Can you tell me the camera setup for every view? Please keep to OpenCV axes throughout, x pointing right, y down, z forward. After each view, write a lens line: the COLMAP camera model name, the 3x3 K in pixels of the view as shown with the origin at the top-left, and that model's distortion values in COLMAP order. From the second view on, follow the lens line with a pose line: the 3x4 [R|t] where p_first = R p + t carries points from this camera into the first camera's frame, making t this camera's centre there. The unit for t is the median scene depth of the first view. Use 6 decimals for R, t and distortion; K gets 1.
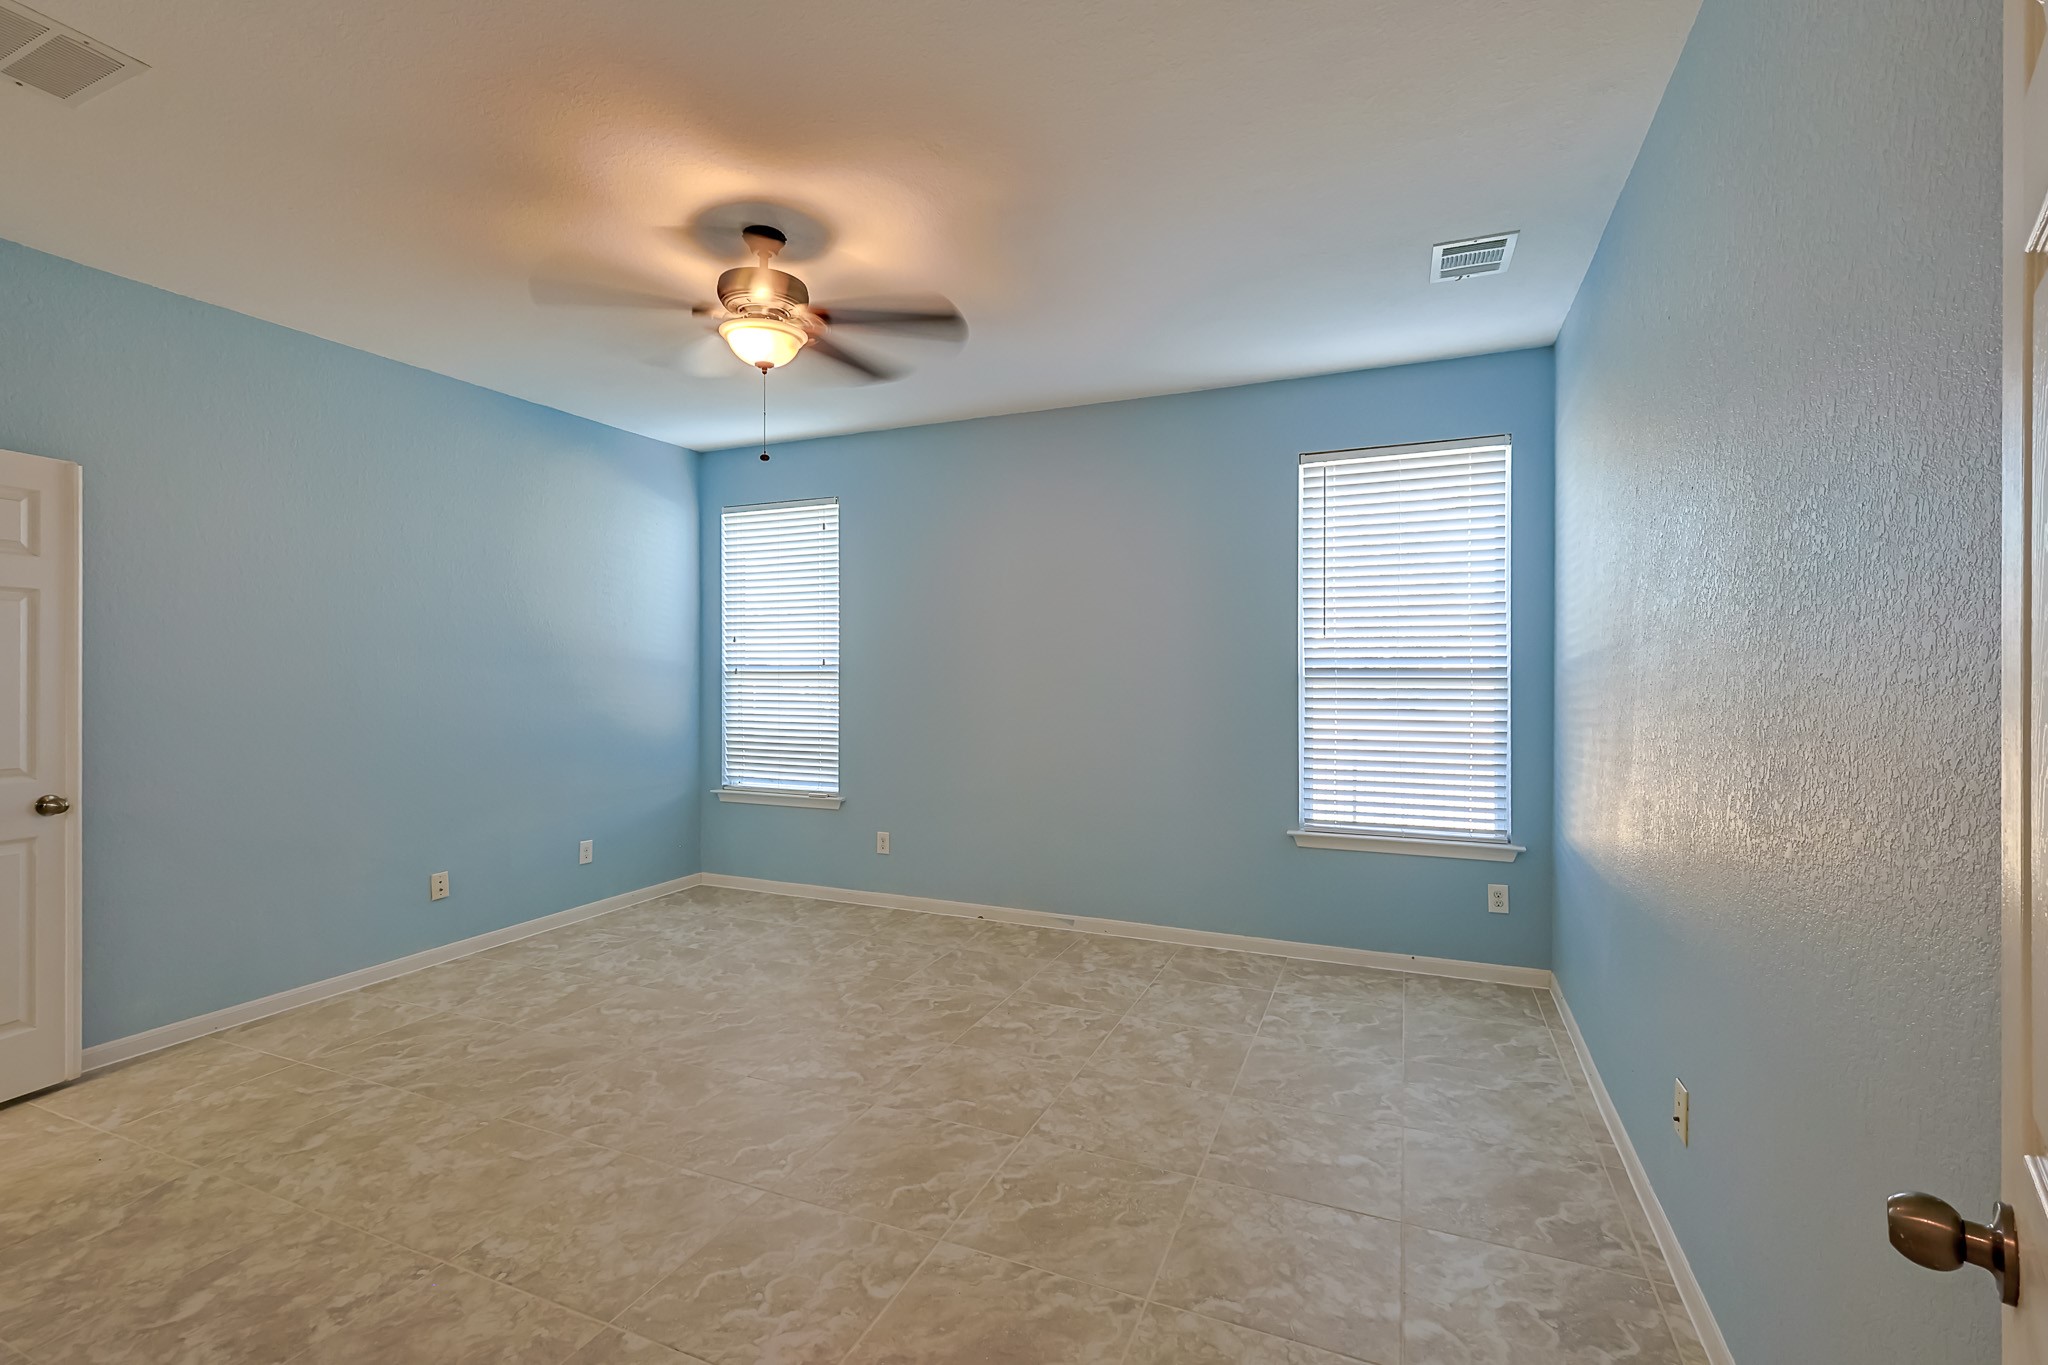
lens RADIAL K [[891.7, 0, 1022.5], [0, 891.7, 678.5], [0, 0, 1]] dist [0.003255, 0.000785]
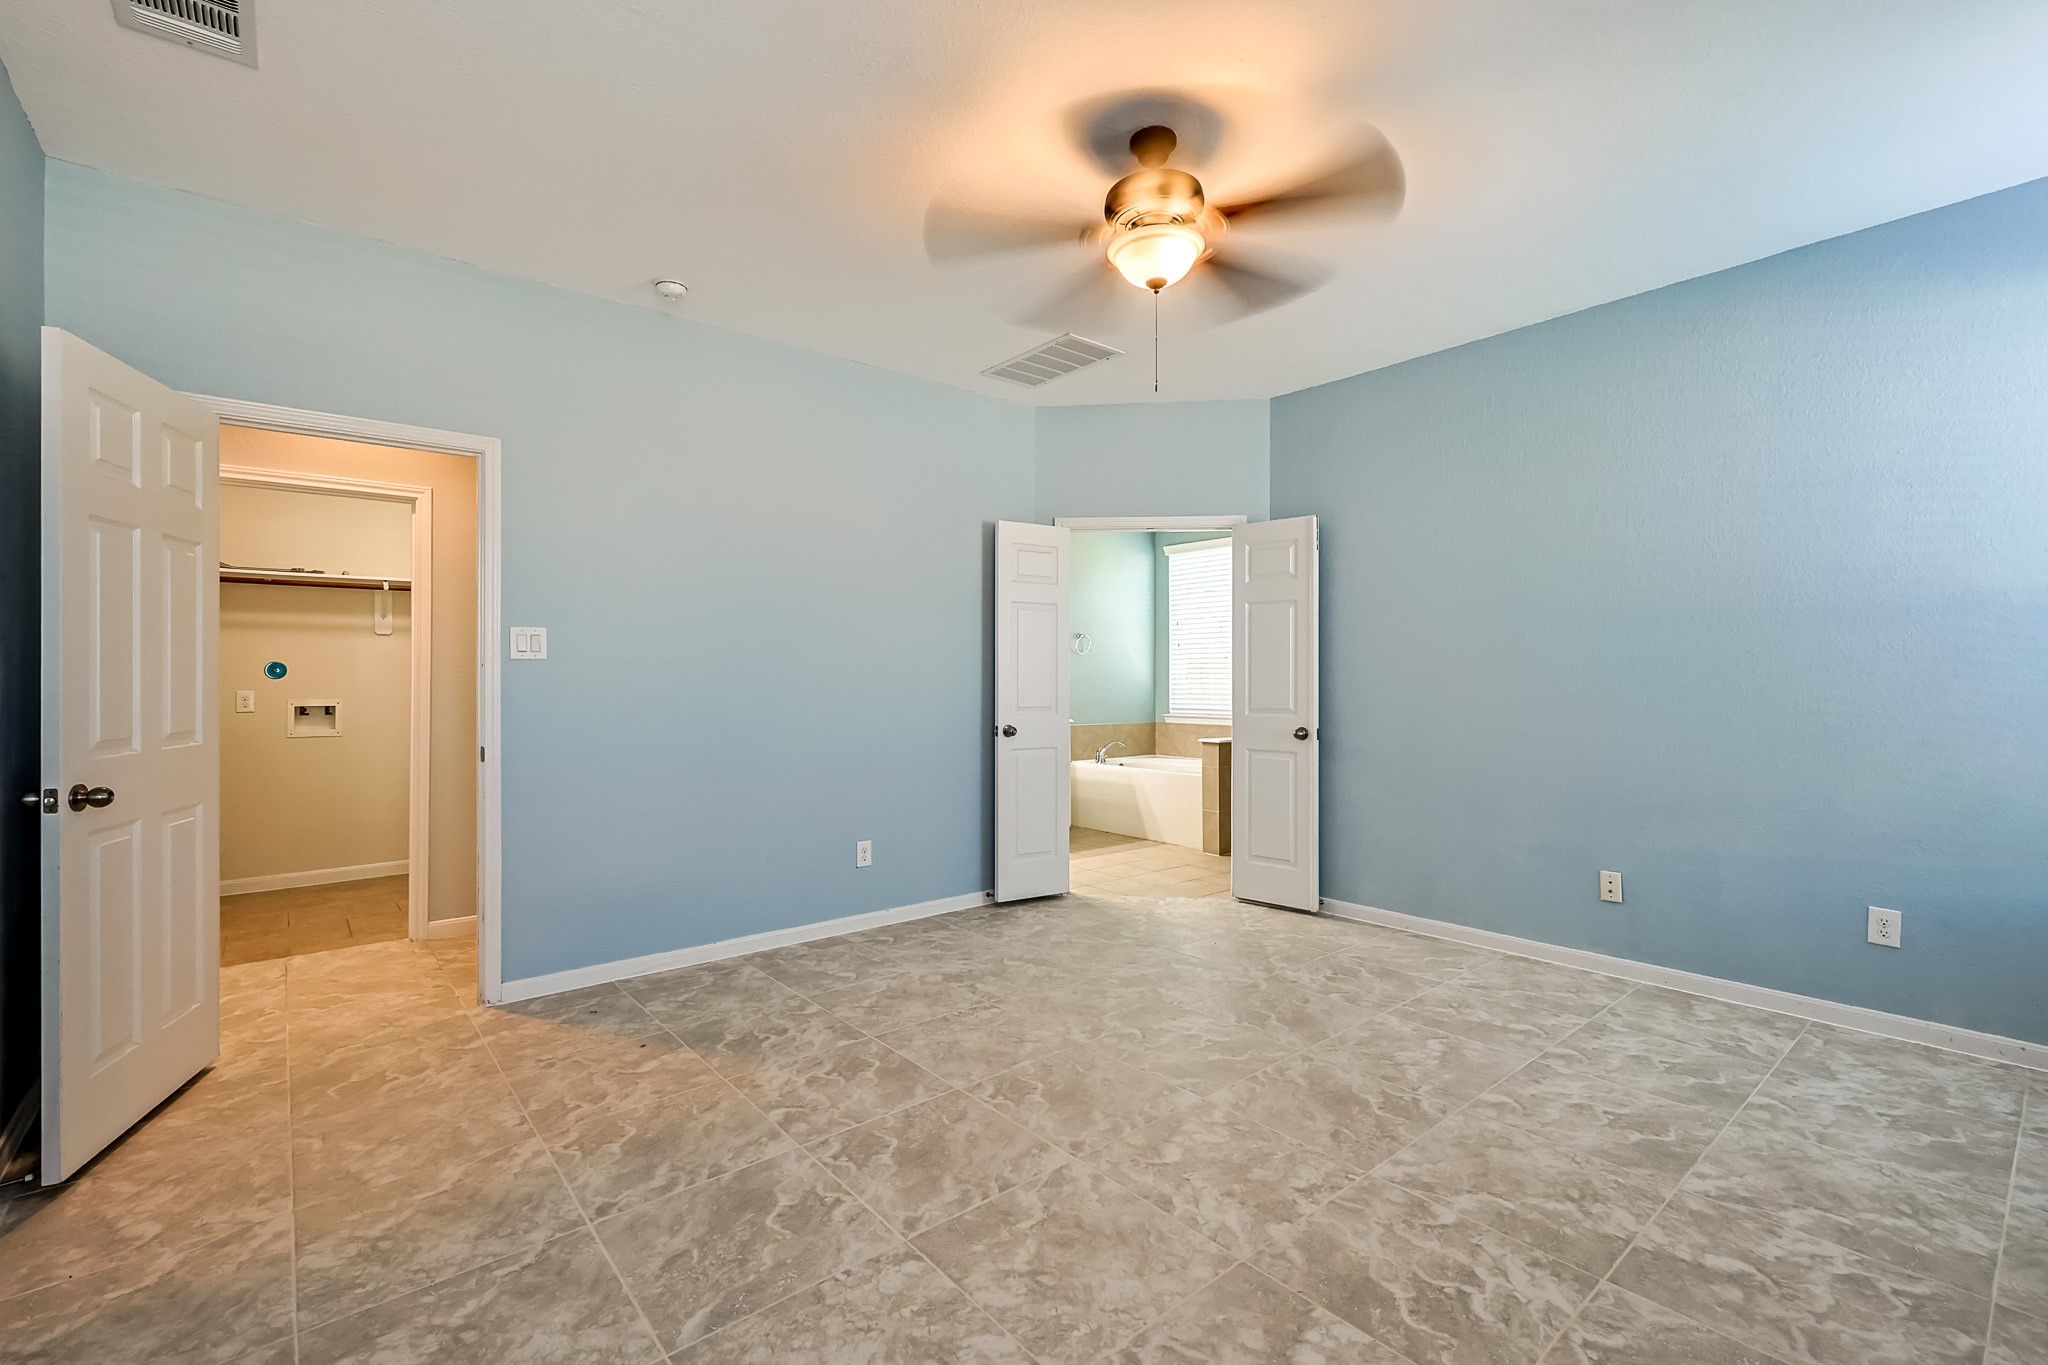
lens RADIAL K [[891.7, 0, 1026.1], [0, 891.7, 677.9], [0, 0, 1]] dist [0.003255, 0.000785]
pose [[-0.450225, 0.002132, -0.892913, 0.507040], [-0.001578, 0.999994, 0.003184, 0.034522], [0.892914, 0.002843, -0.450218, 1.162496]]
